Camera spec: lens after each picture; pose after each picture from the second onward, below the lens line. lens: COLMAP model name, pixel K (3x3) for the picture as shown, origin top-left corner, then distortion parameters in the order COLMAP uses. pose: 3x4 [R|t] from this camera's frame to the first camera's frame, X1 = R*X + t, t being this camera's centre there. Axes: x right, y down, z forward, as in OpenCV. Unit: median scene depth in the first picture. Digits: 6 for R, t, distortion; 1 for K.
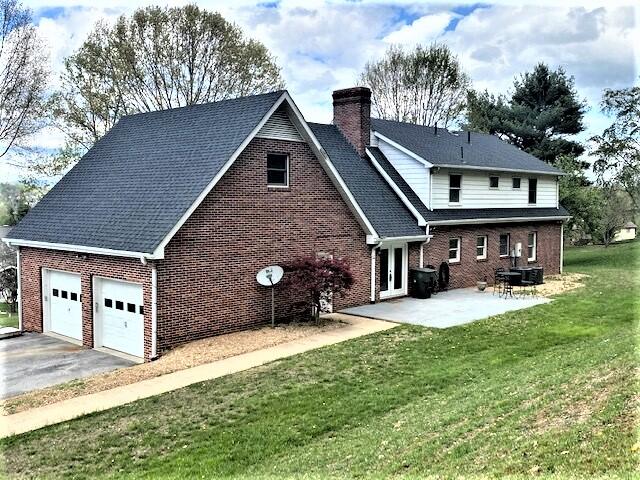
lens RADIAL K [[664.6, 0, 340.6], [0, 664.6, 240.0], [0, 0, 1]] dist [0.102381, -0.014610]
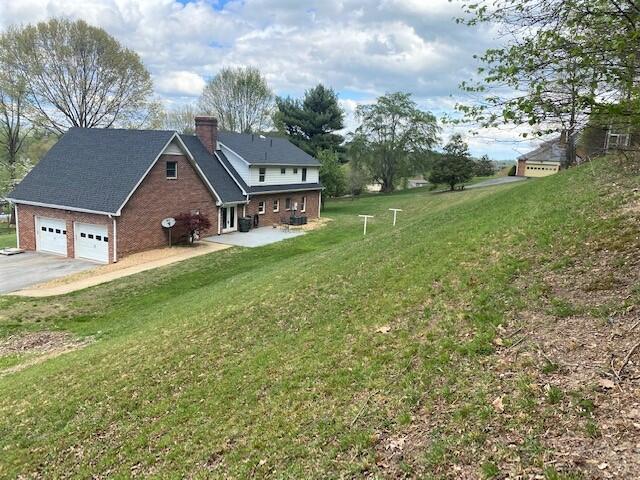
lens RADIAL K [[491.6, 0, 321.2], [0, 491.6, 239.0], [0, 0, 1]] dist [0.063437, -0.098848]
pose [[0.964132, -0.003362, 0.265403, -0.045835], [-0.026829, 0.993564, 0.110048, -0.060227], [-0.264065, -0.113221, 0.957836, -0.465472]]
